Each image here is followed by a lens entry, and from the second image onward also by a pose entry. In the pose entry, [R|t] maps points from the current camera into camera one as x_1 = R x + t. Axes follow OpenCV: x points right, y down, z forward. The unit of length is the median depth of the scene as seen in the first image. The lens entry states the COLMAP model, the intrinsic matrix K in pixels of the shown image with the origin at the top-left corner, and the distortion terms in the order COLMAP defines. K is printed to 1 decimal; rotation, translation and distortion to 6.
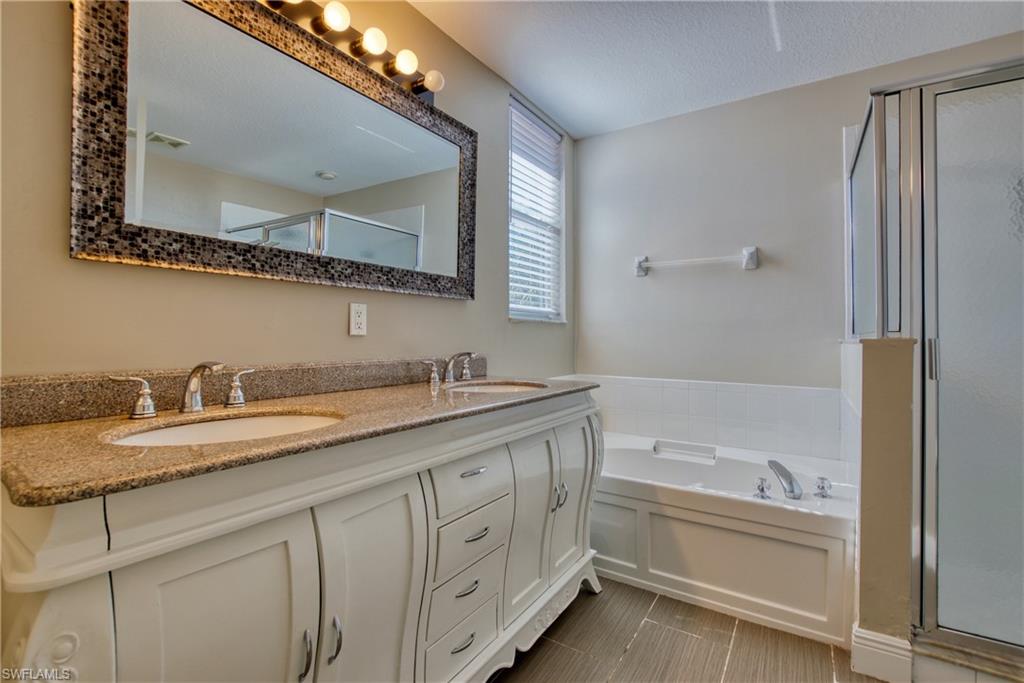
lens RADIAL K [[445.5, 0, 511.6], [0, 445.5, 337.4], [0, 0, 1]] dist [-0.028874, 0.001306]
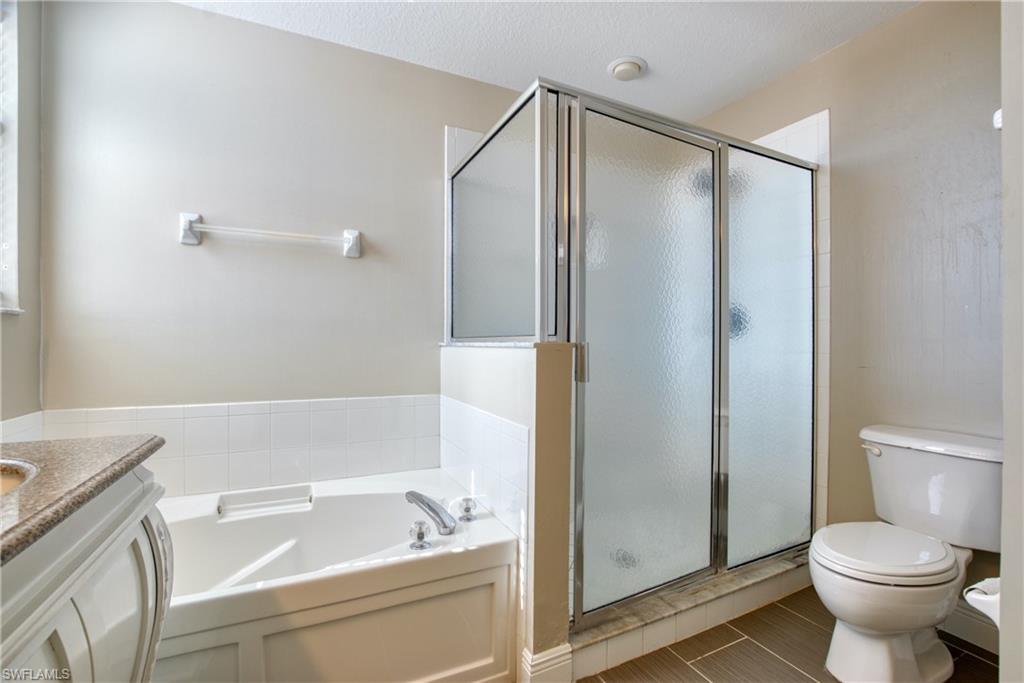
lens RADIAL K [[445.5, 0, 512.7], [0, 445.5, 342.5], [0, 0, 1]] dist [-0.028874, 0.001306]
pose [[0.510824, -0.004678, 0.859672, -0.015050], [0.000465, 0.999987, 0.005166, -0.001525], [-0.859685, -0.002239, 0.510820, 0.368546]]
